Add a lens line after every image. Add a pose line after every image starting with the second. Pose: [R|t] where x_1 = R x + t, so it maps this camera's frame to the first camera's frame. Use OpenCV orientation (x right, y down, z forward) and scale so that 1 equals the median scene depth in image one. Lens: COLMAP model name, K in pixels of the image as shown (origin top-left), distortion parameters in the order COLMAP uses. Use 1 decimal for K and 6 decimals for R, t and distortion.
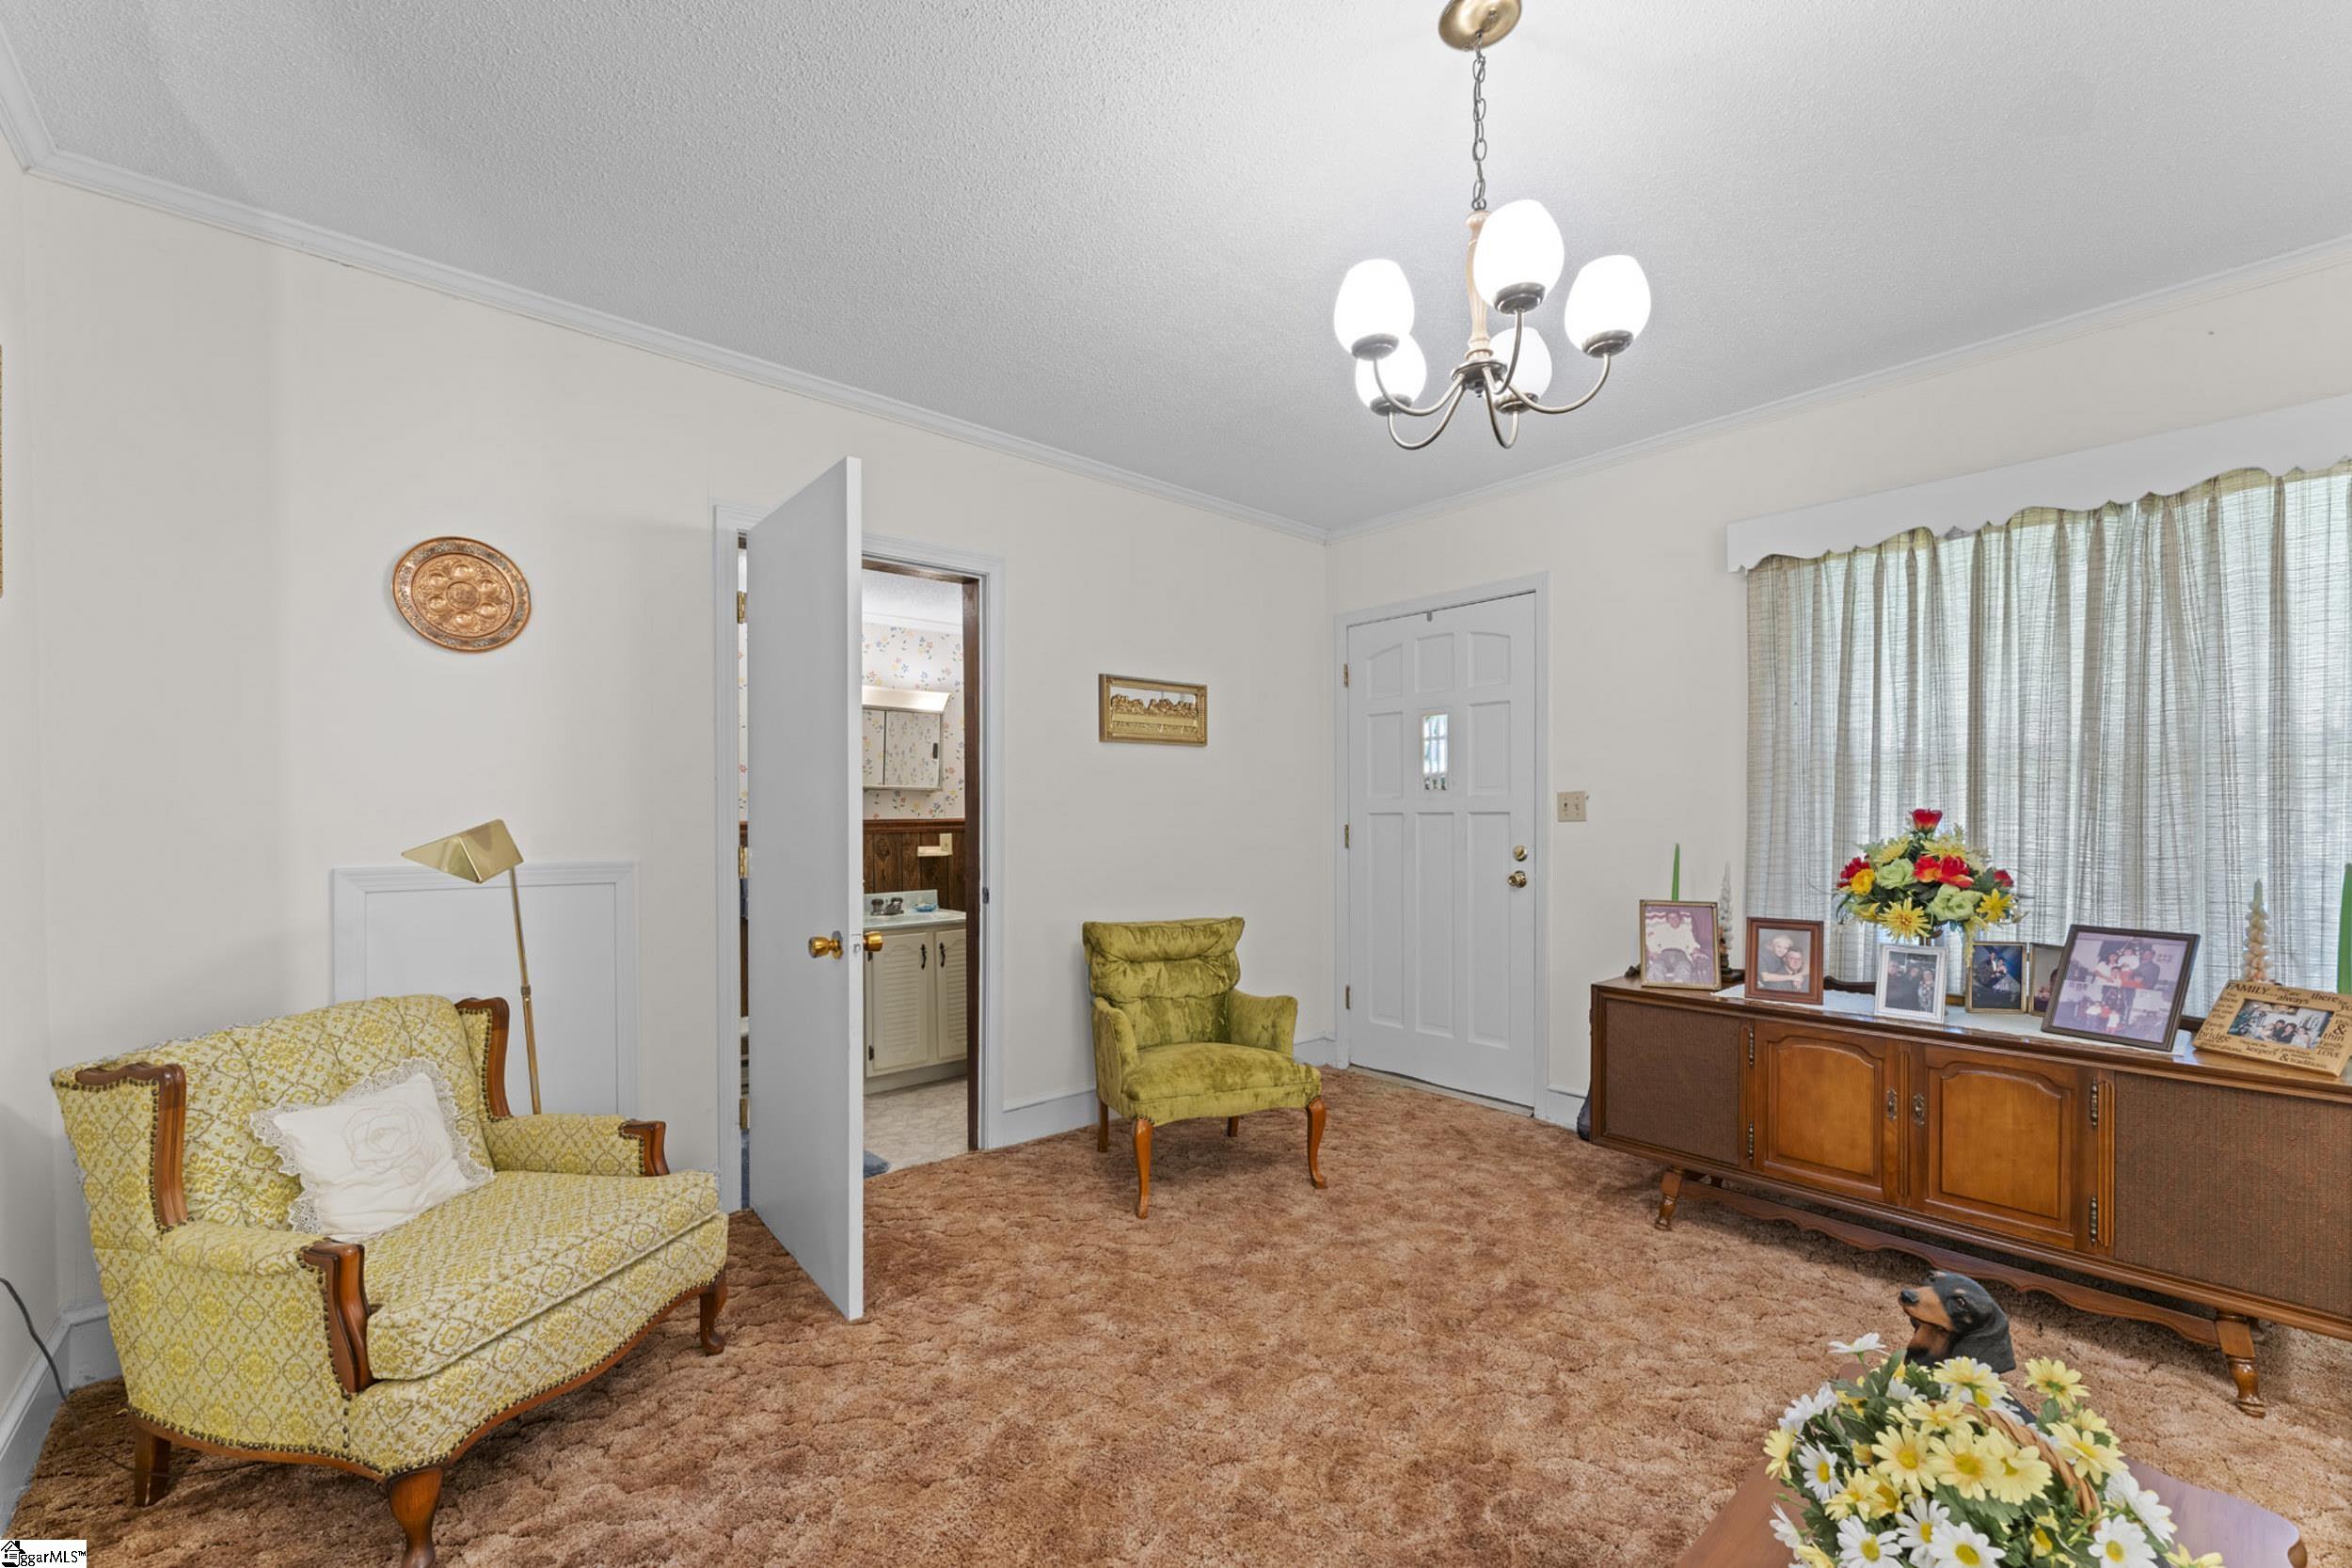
lens RADIAL K [[952.9, 0, 1190.5], [0, 952.9, 827.6], [0, 0, 1]] dist [0.002130, 0.000331]
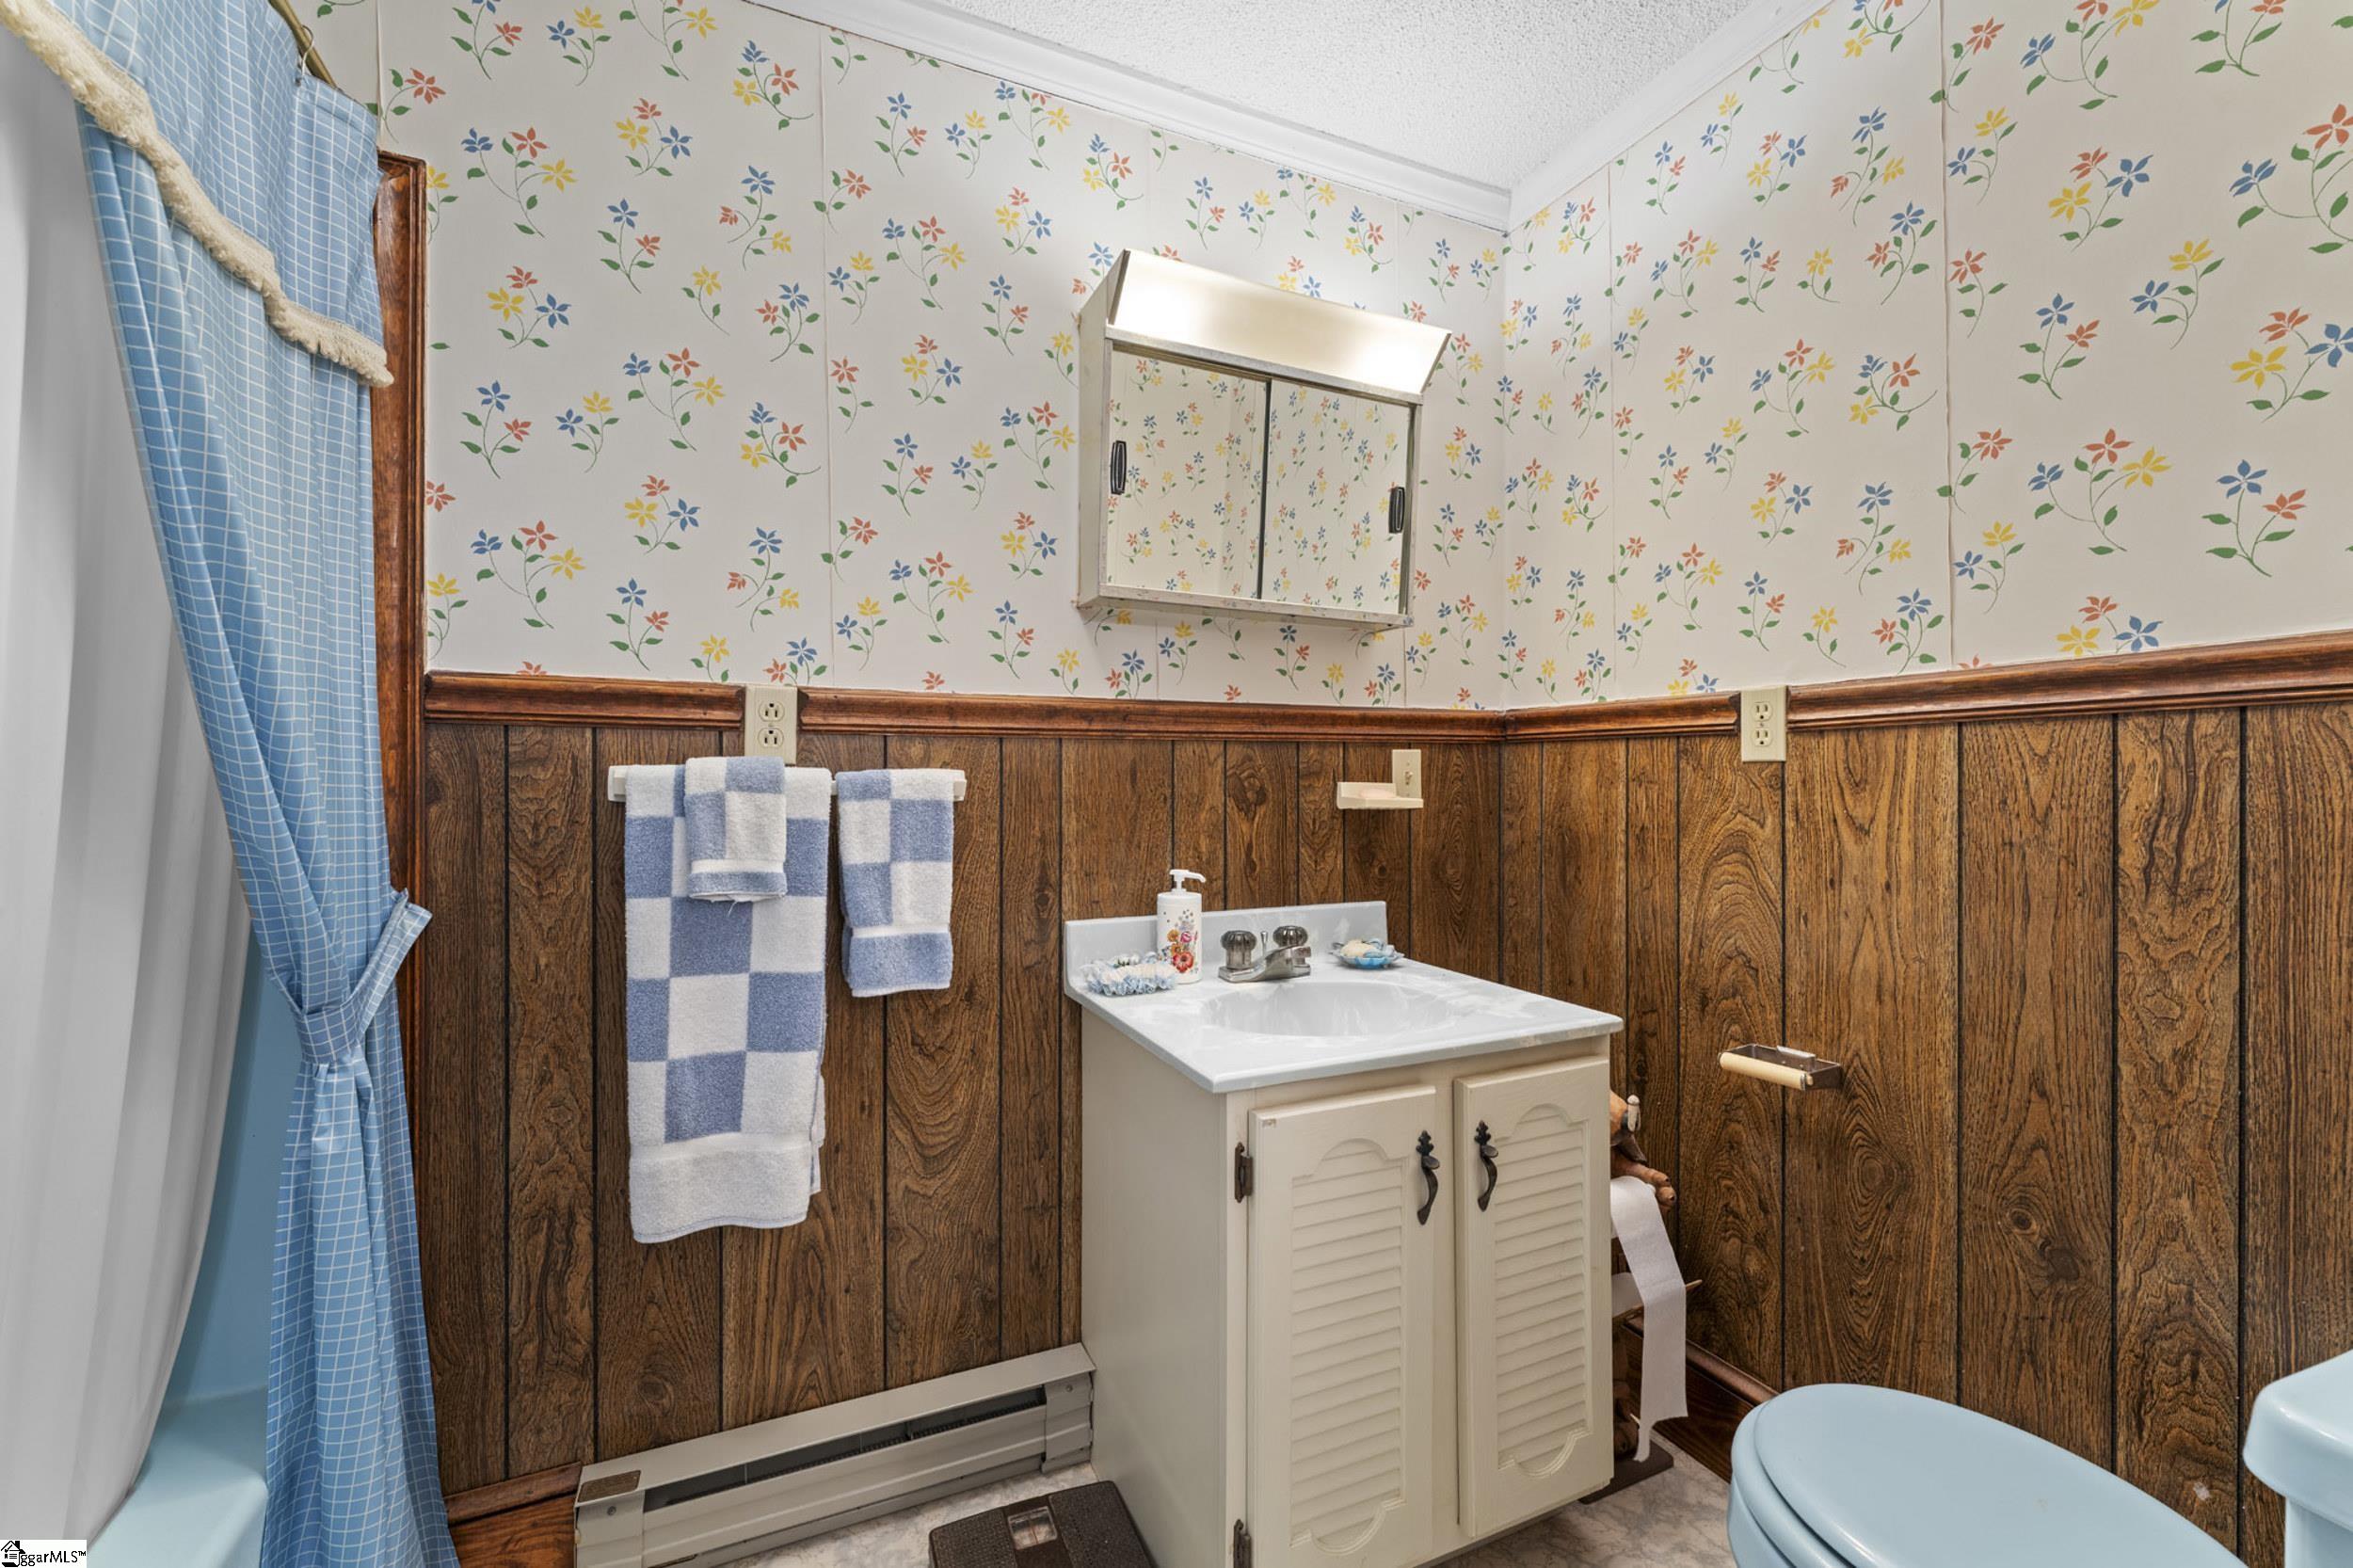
lens RADIAL K [[953.3, 0, 1183.2], [0, 953.3, 783.2], [0, 0, 1]] dist [0.002130, 0.000331]
pose [[0.954491, 0.008958, -0.298106, -0.233399], [-0.013533, 0.999820, -0.013287, 0.025817], [0.297934, 0.016717, 0.954440, 0.633910]]
